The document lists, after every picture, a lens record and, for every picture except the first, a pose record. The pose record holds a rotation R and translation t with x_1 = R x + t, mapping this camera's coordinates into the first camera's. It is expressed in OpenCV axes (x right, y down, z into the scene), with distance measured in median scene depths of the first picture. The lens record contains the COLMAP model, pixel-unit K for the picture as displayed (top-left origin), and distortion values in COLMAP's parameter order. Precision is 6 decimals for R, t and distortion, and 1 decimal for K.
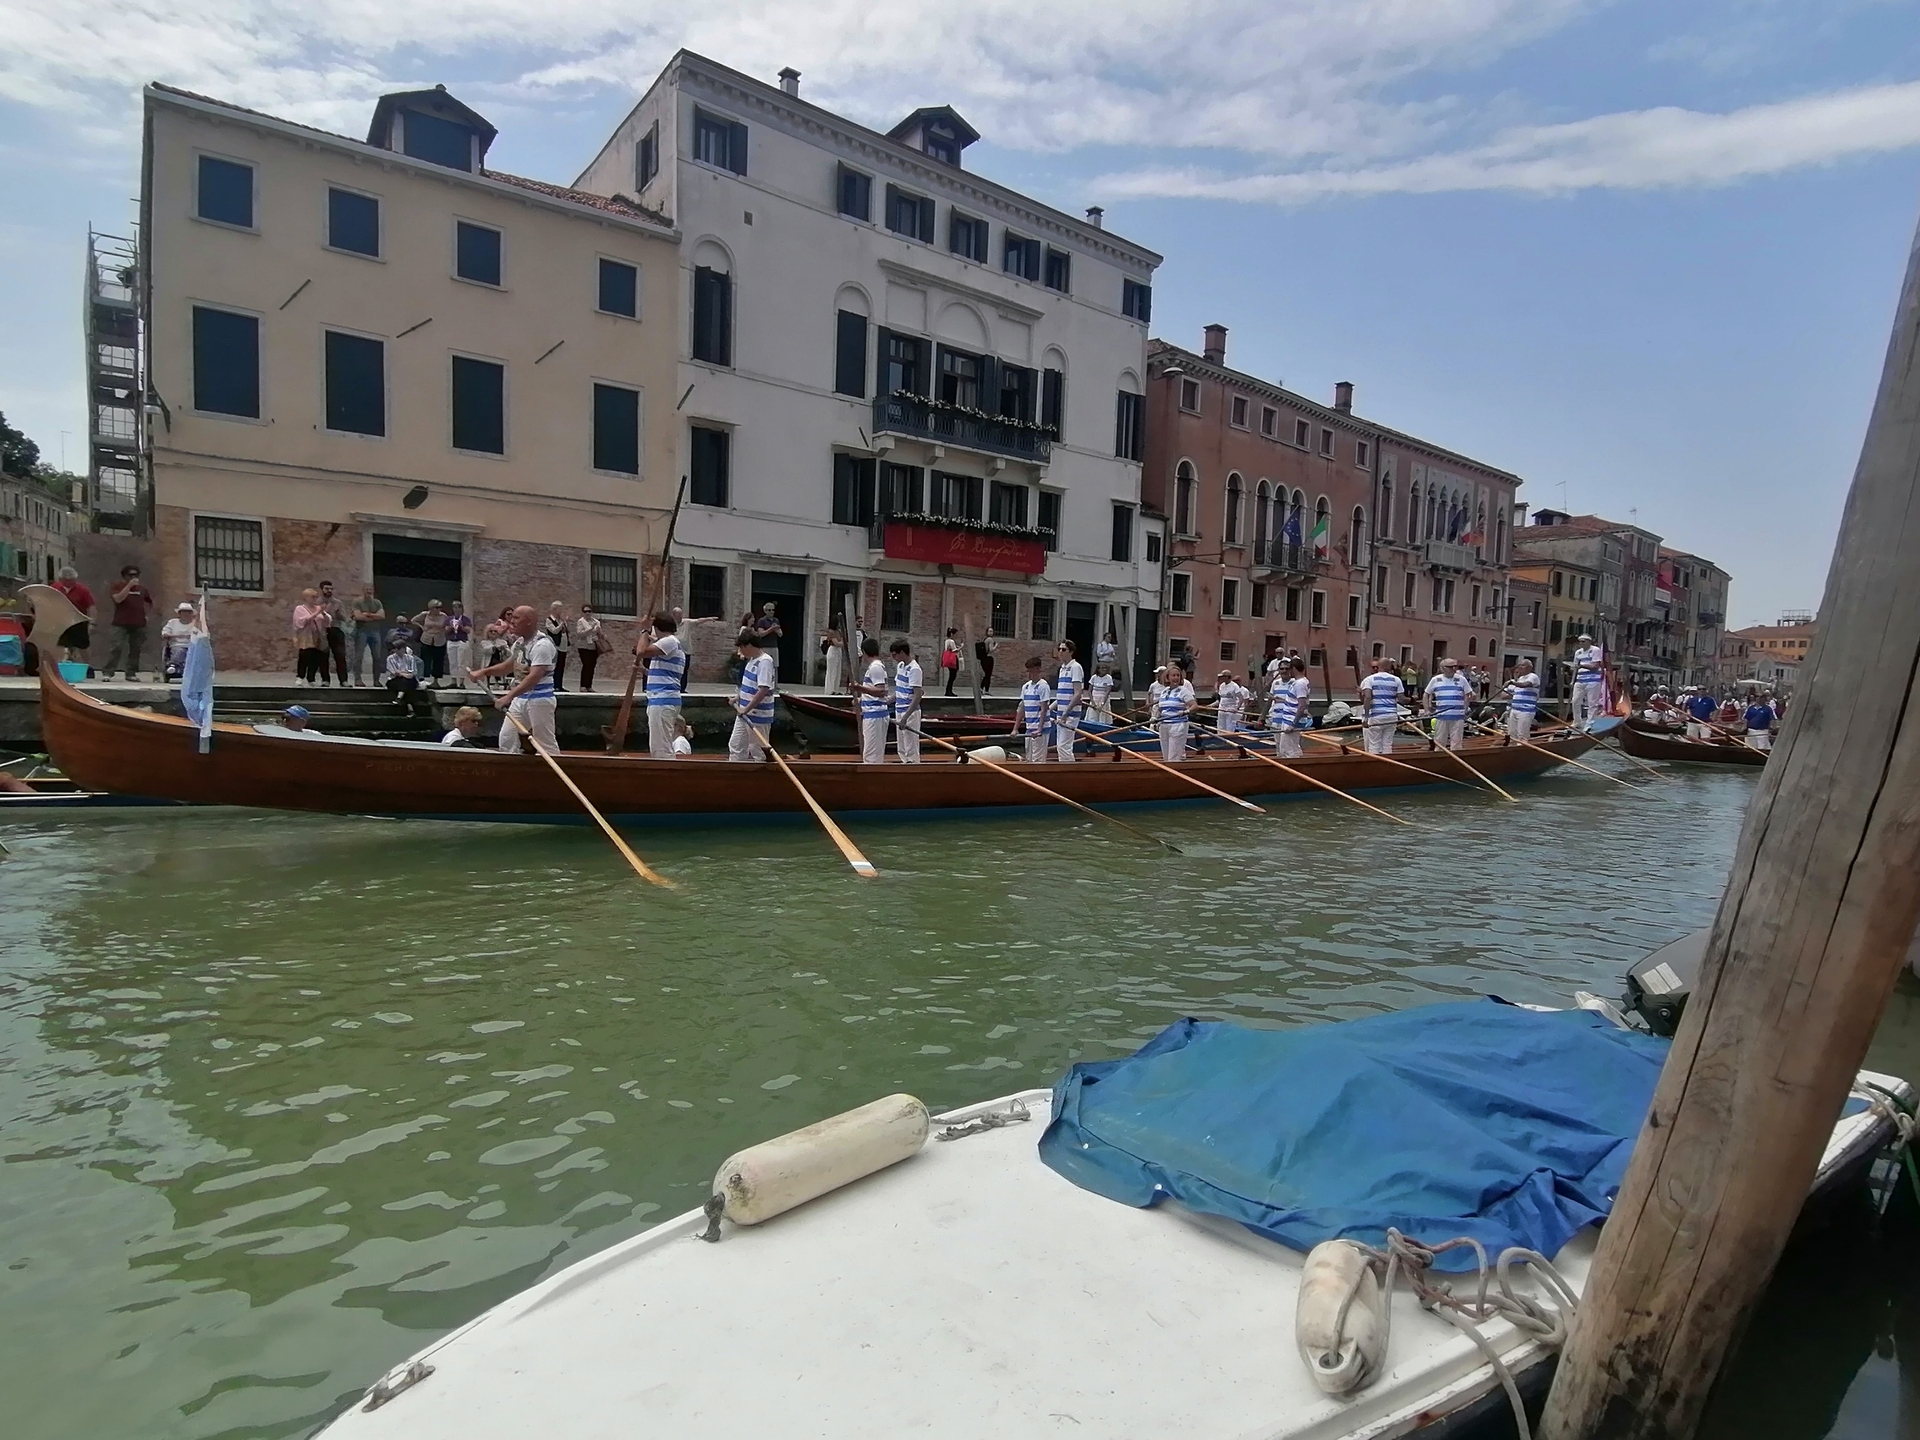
lens RADIAL K [[1076.1, 0, 972.0], [0, 1076.1, 737.4], [0, 0, 1]] dist [0.026925, -0.010613]
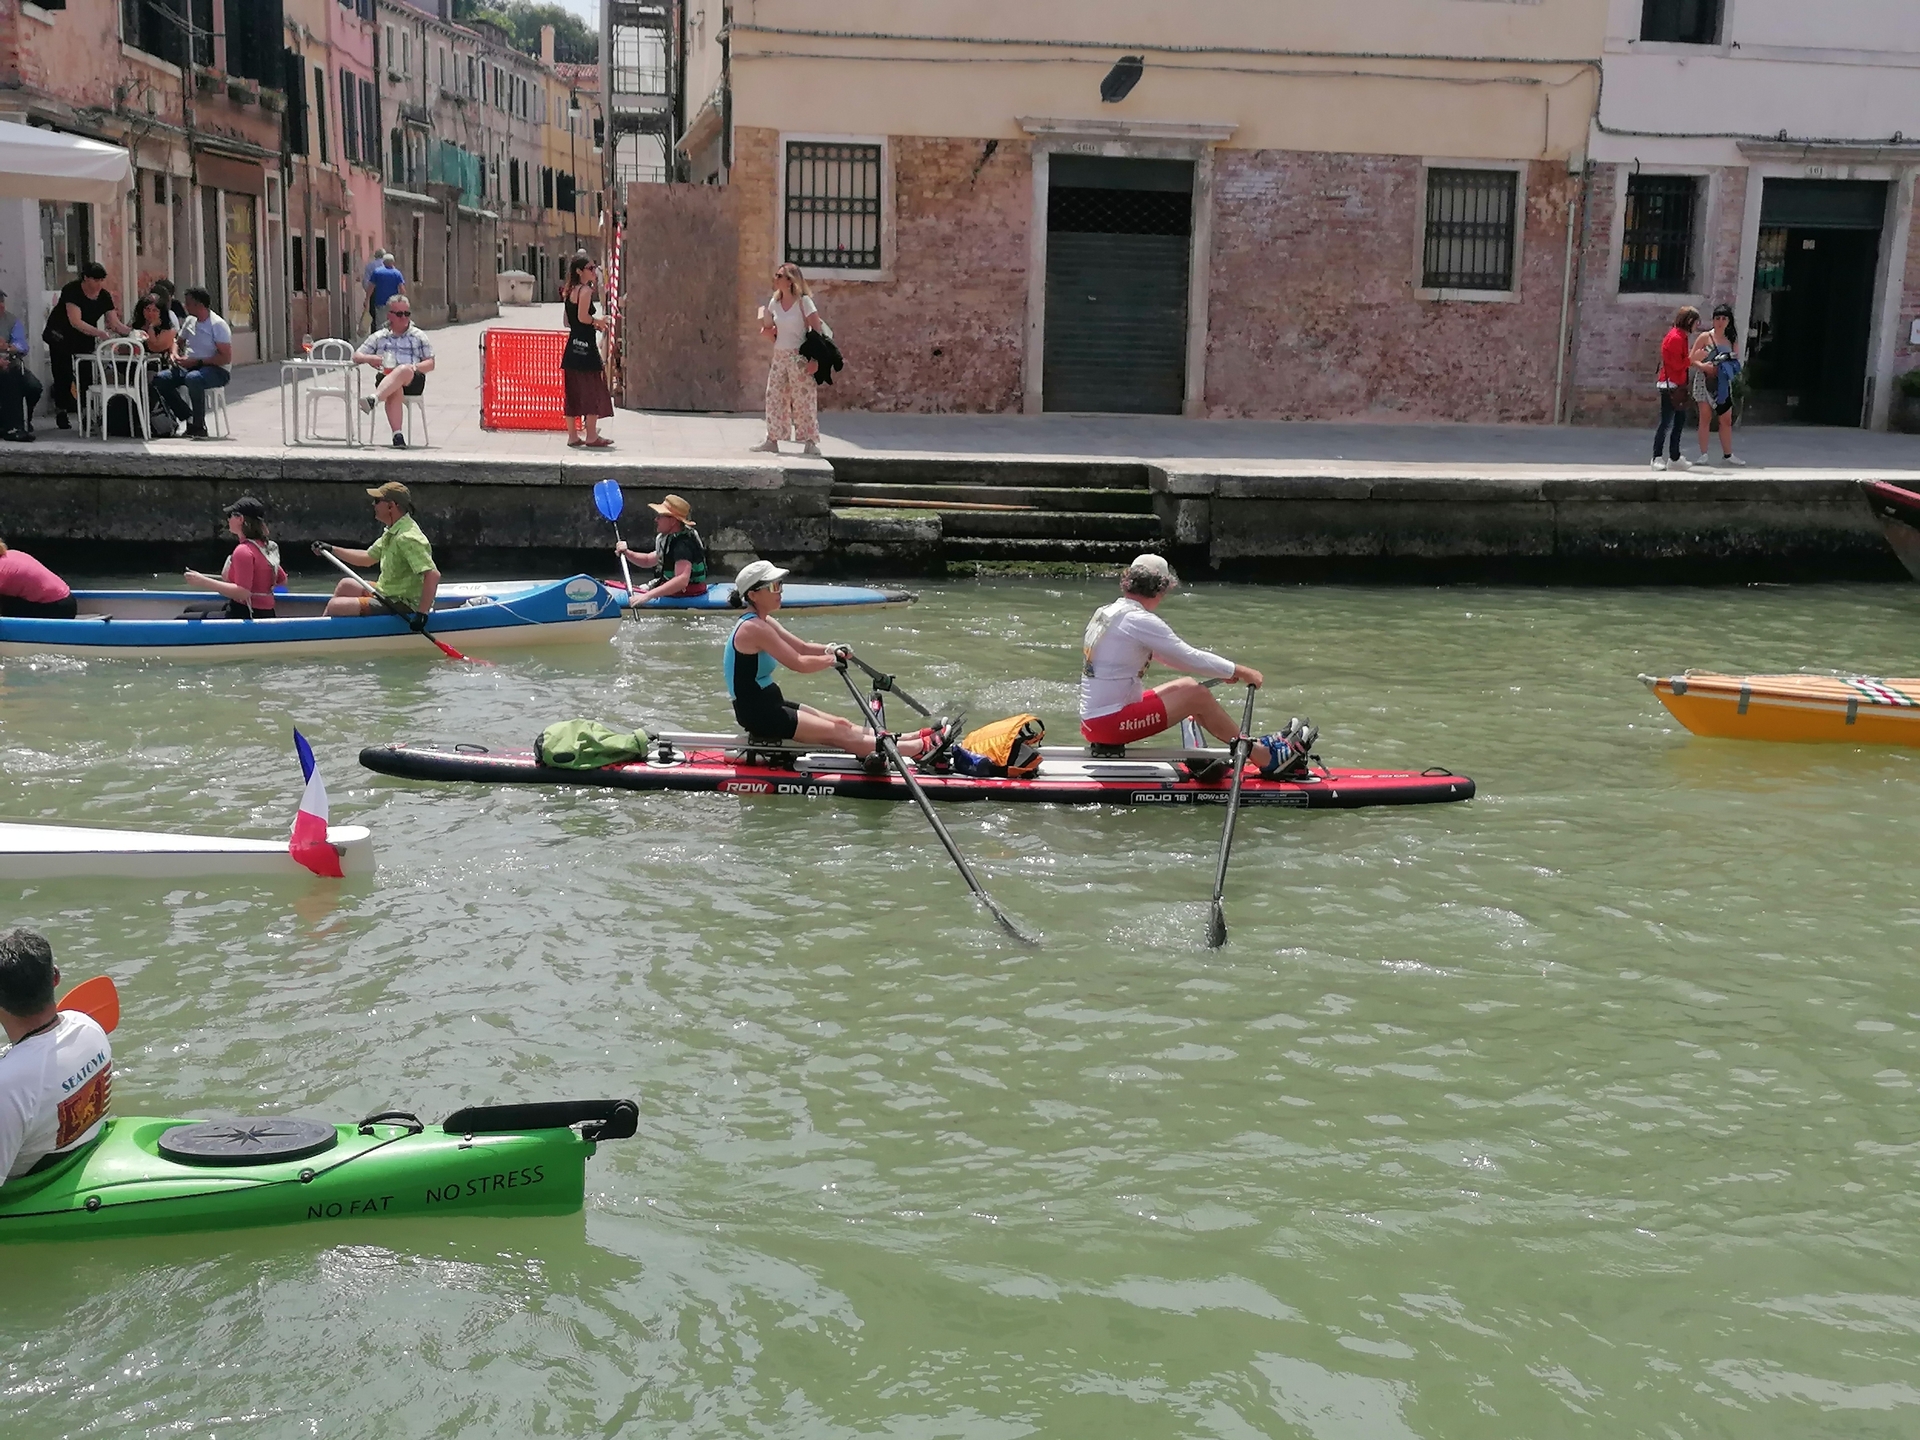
lens RADIAL K [[2334.4, 0, 937.9], [0, 2334.4, 705.1], [0, 0, 1]] dist [0.068328, 0.000000]
pose [[0.874857, 0.076273, -0.478339, -0.012606], [-0.028290, 0.993885, 0.106739, -0.026052], [0.483555, -0.079849, 0.871664, -0.051973]]
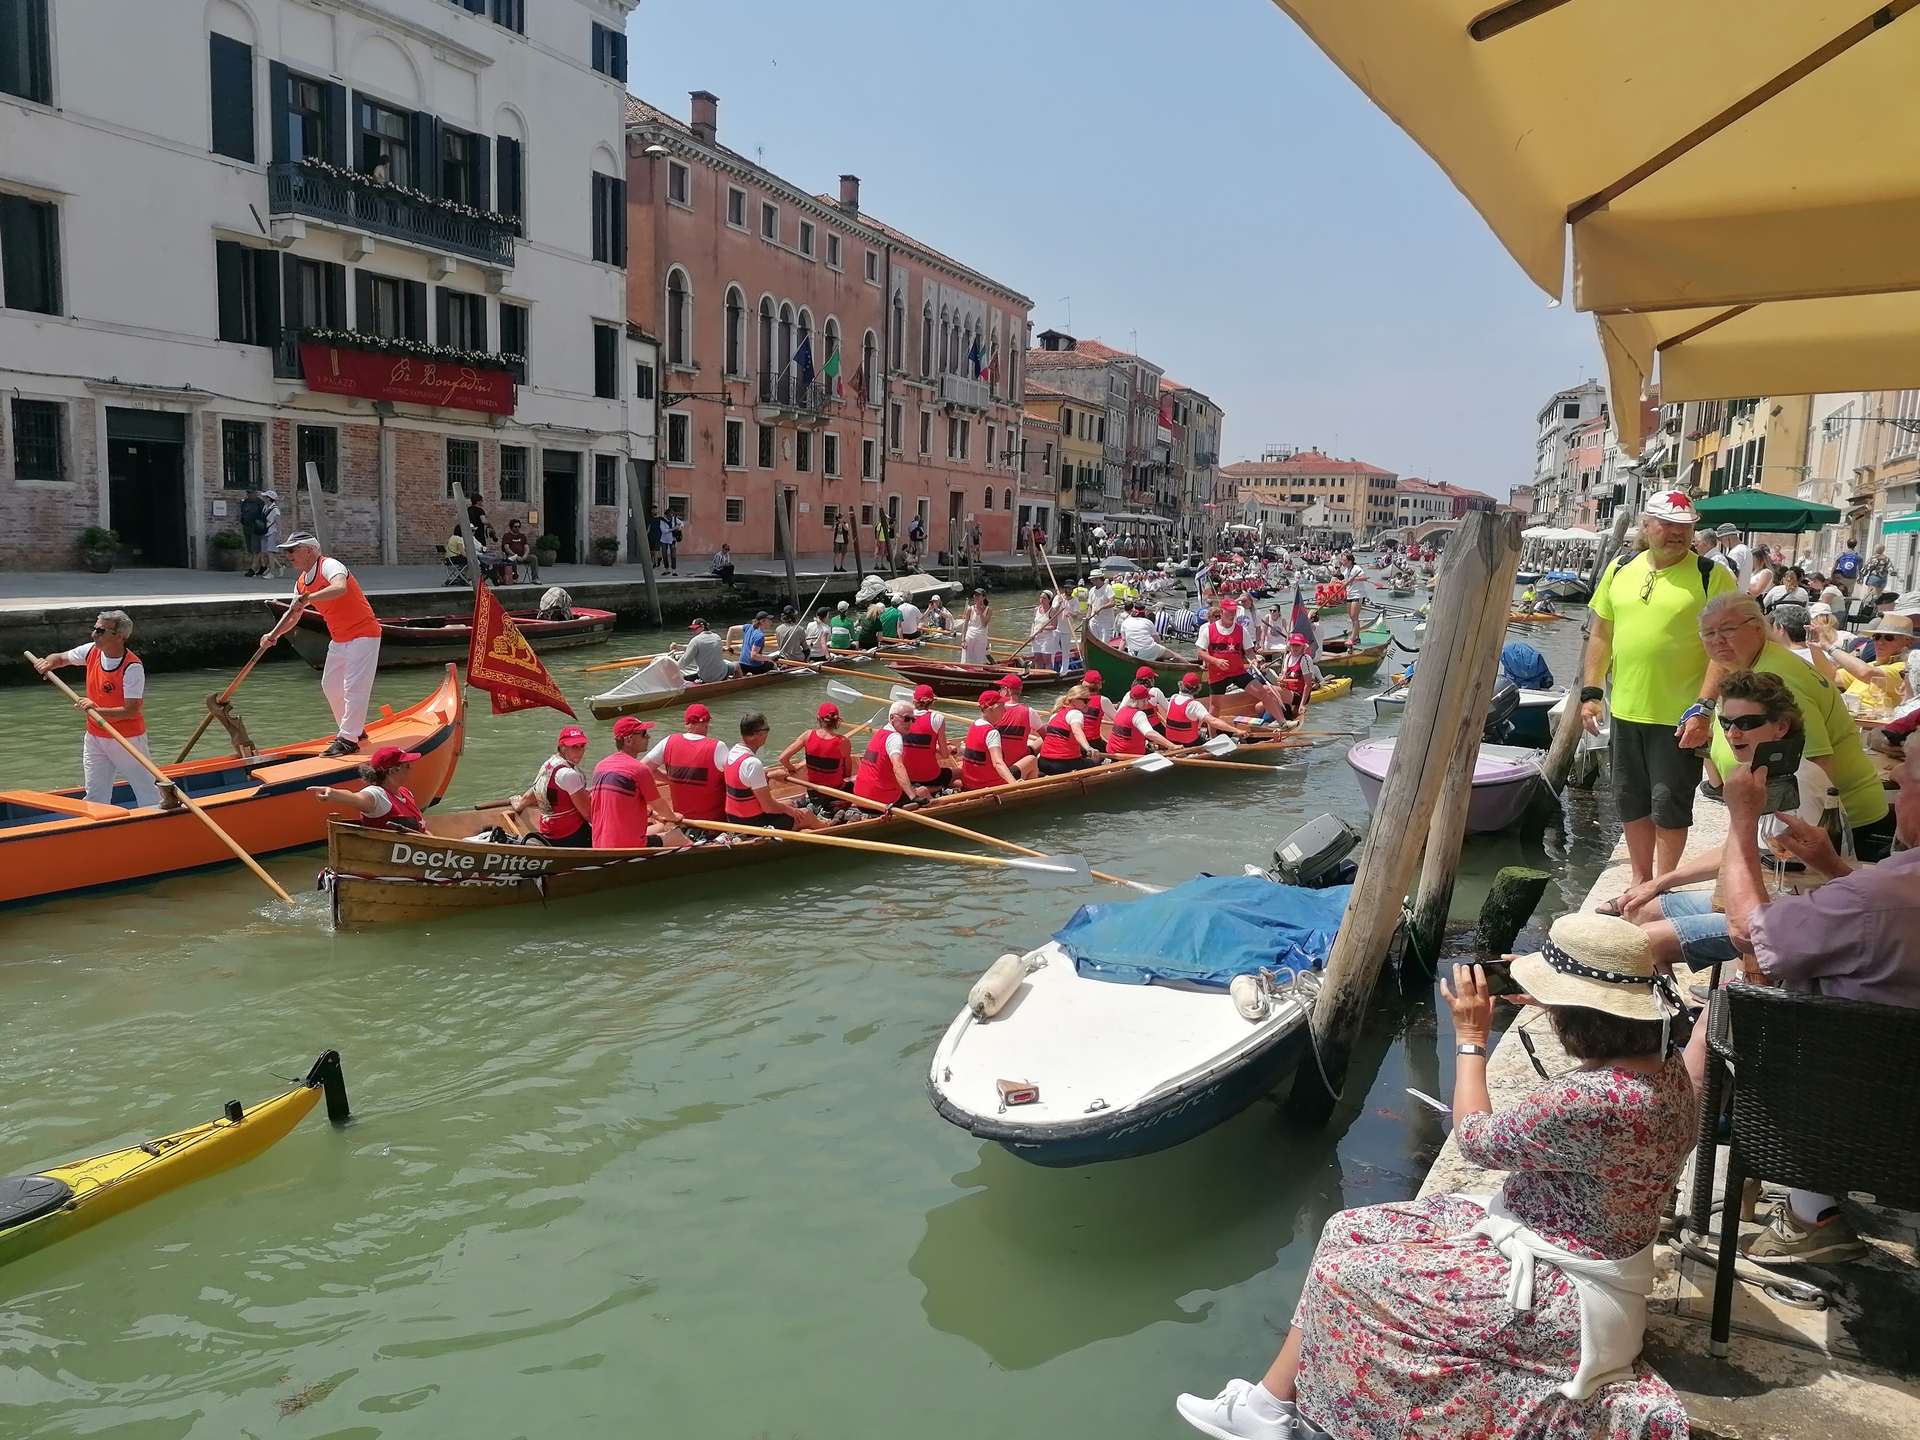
lens RADIAL K [[1442.9, 0, 991.6], [0, 1442.9, 738.4], [0, 0, 1]] dist [0.076555, -0.096638]
pose [[0.897861, -0.062287, 0.435850, -0.099941], [0.018026, 0.994313, 0.104963, -0.026655], [-0.439909, -0.086386, 0.893878, -0.104256]]
